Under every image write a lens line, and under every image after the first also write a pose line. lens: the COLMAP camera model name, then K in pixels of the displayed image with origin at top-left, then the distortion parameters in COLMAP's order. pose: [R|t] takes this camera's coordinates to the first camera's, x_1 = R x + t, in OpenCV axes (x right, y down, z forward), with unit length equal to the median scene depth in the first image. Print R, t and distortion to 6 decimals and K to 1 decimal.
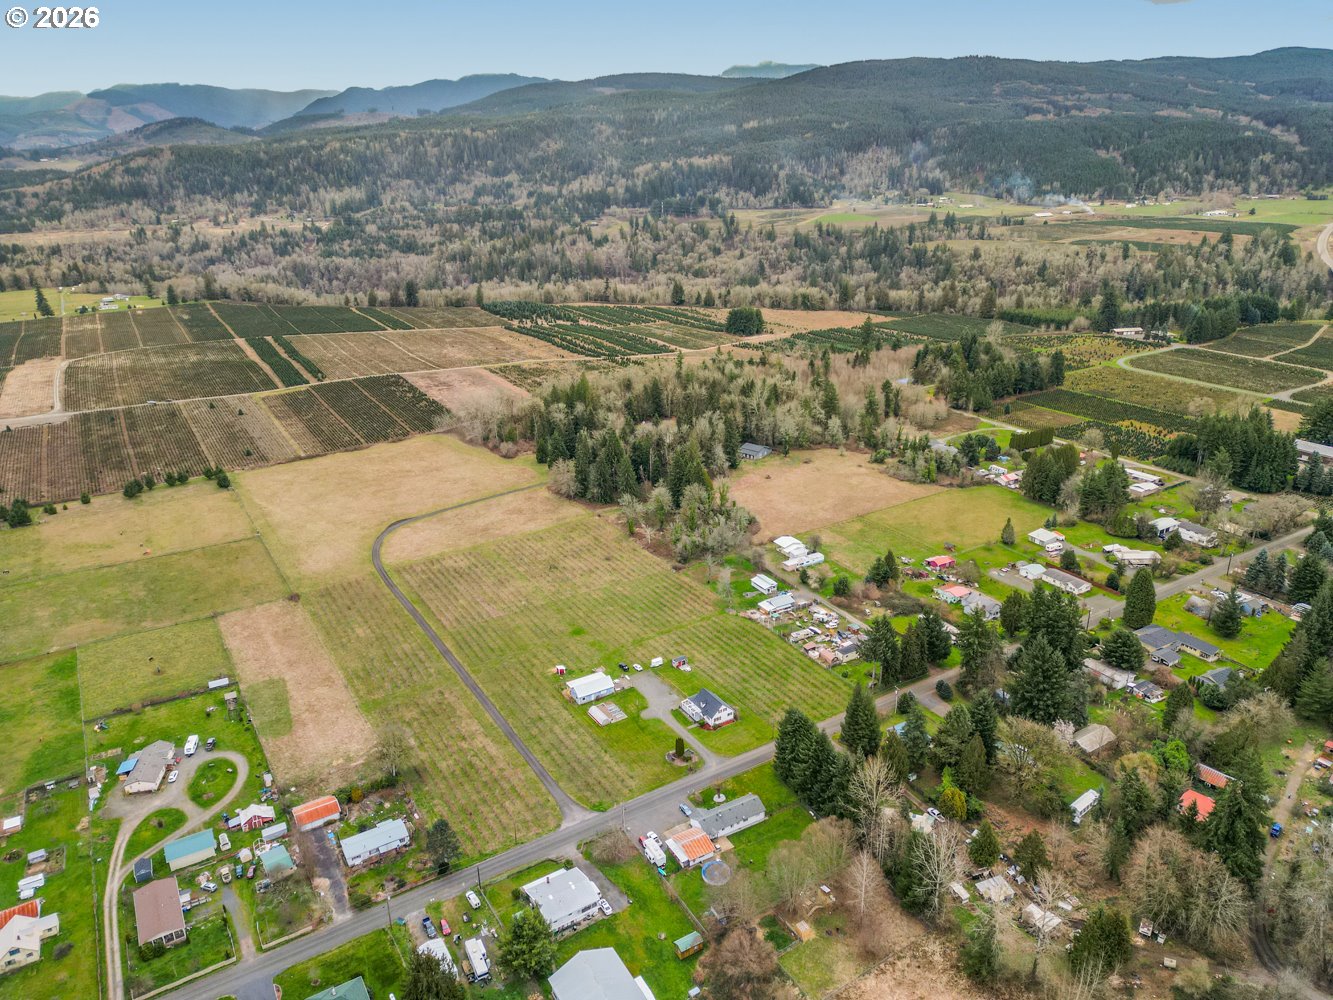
lens RADIAL K [[936.0, 0, 665.0], [0, 936.0, 482.1], [0, 0, 1]] dist [0.073625, -0.063900]
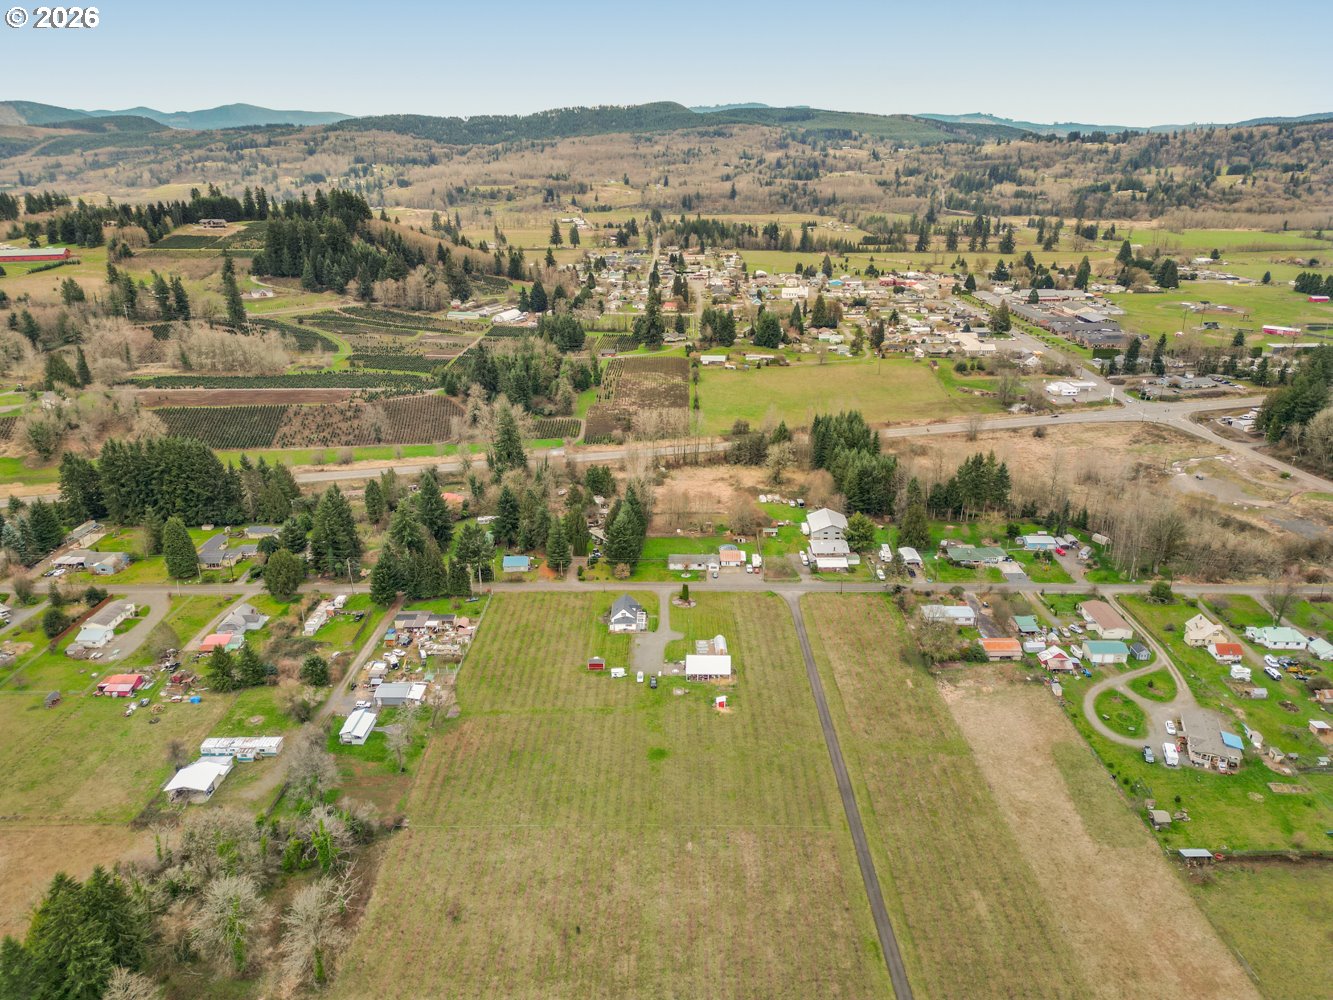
lens RADIAL K [[936.0, 0, 665.0], [0, 936.0, 482.1], [0, 0, 1]] dist [0.073625, -0.063900]
pose [[-0.848702, -0.153969, 0.505963, -0.326473], [0.199437, 0.792881, 0.575817, -0.309388], [-0.489827, 0.589604, -0.642212, 1.036988]]
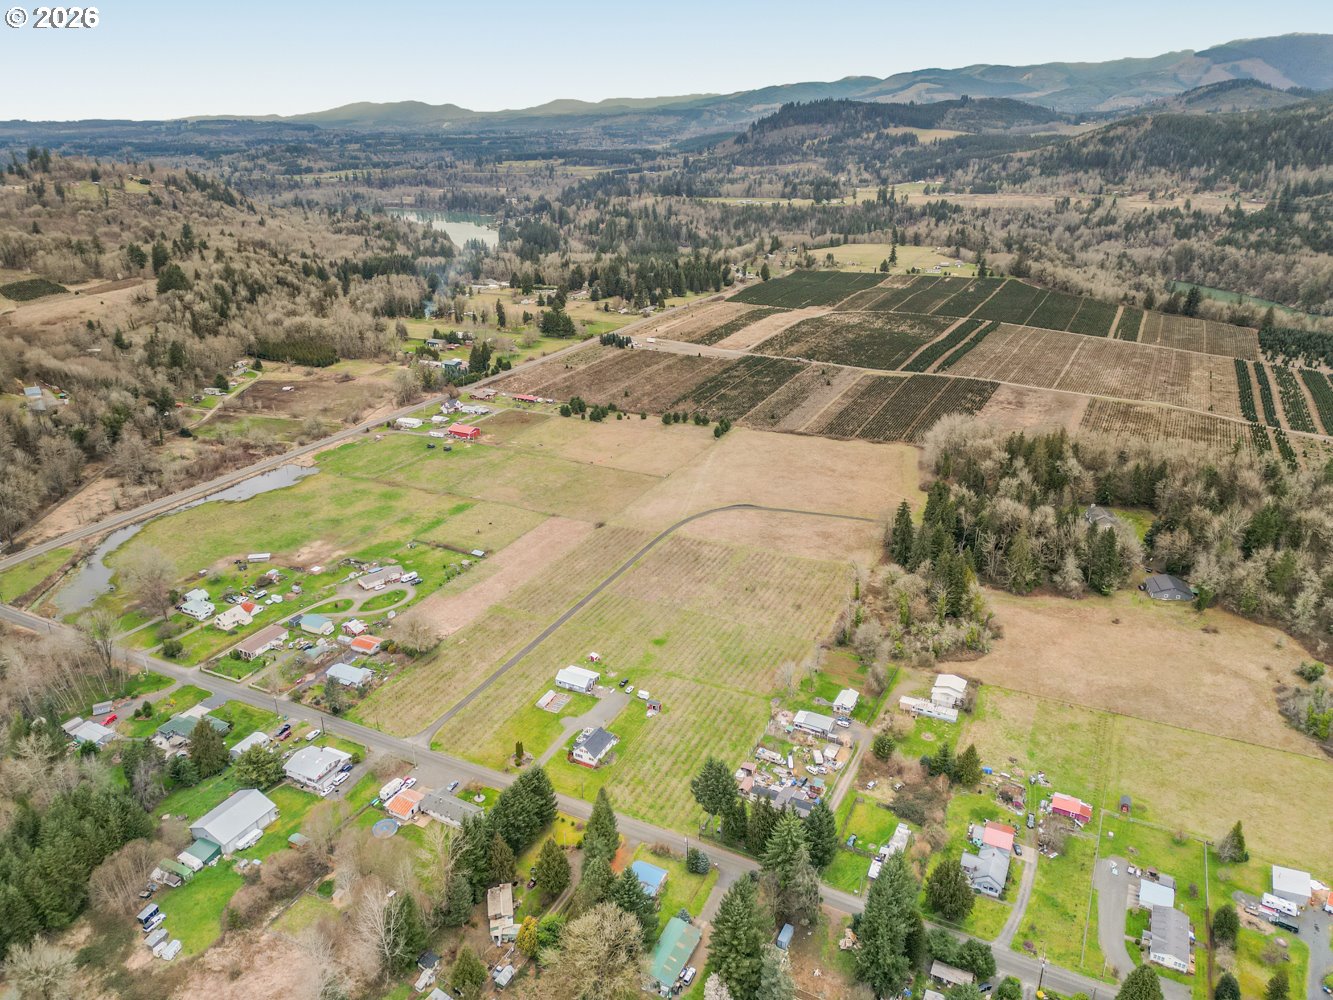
lens RADIAL K [[936.0, 0, 665.0], [0, 936.0, 482.1], [0, 0, 1]] dist [0.073625, -0.063900]
pose [[0.532581, 0.319776, -0.783646, 0.545965], [-0.287121, 0.939238, 0.188134, -0.171090], [0.796190, 0.124805, 0.592035, 0.268836]]
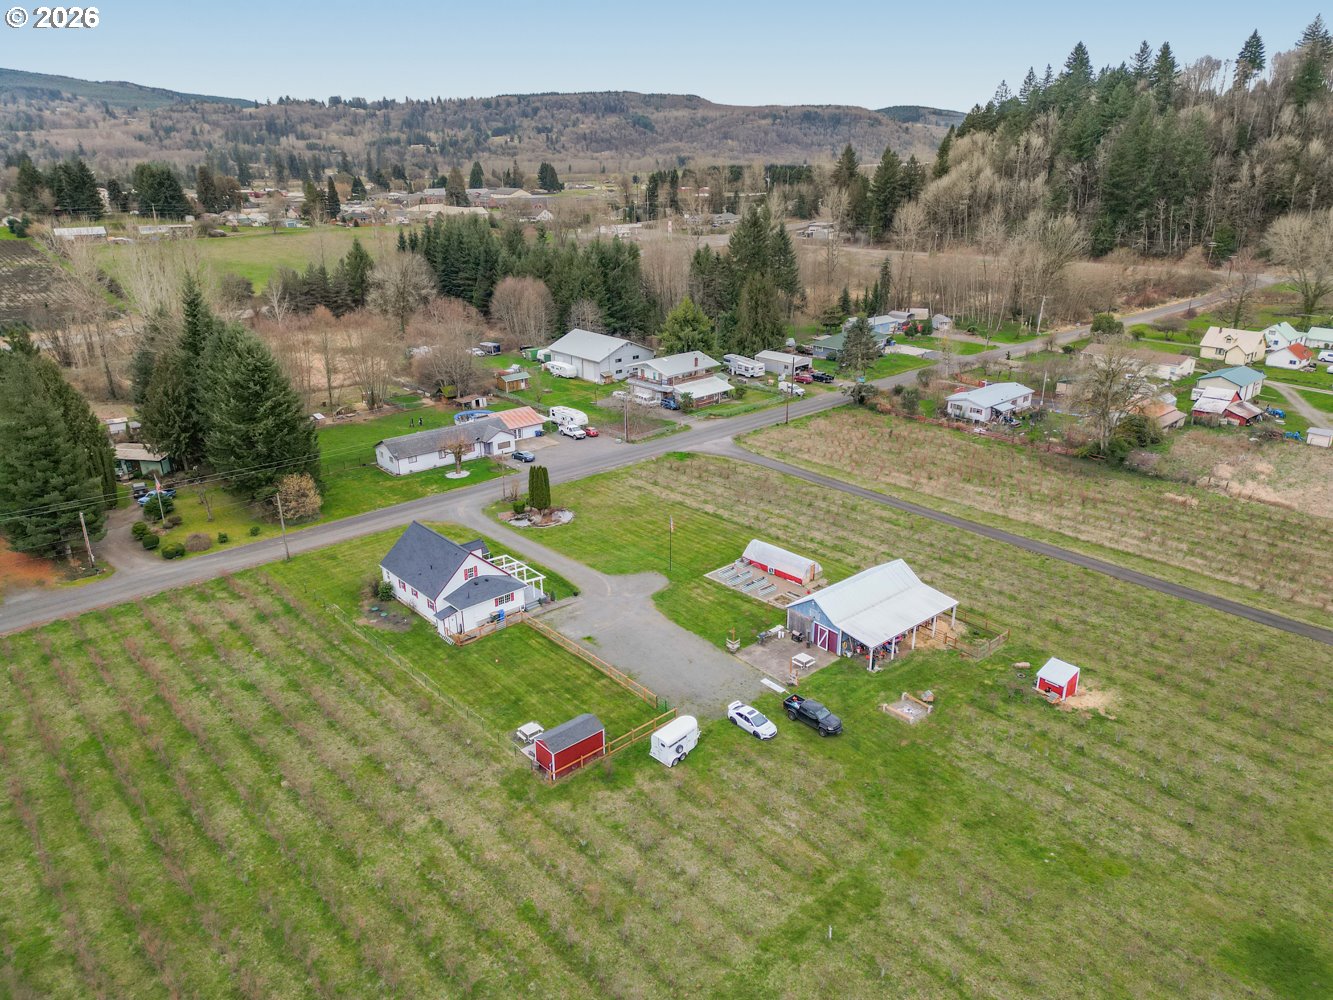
lens RADIAL K [[936.0, 0, 665.0], [0, 936.0, 482.1], [0, 0, 1]] dist [0.073625, -0.063900]
pose [[-0.982724, 0.085402, -0.164197, 0.018162], [-0.037660, 0.776342, 0.629185, 0.006496], [0.181207, 0.624499, -0.759714, 0.822315]]
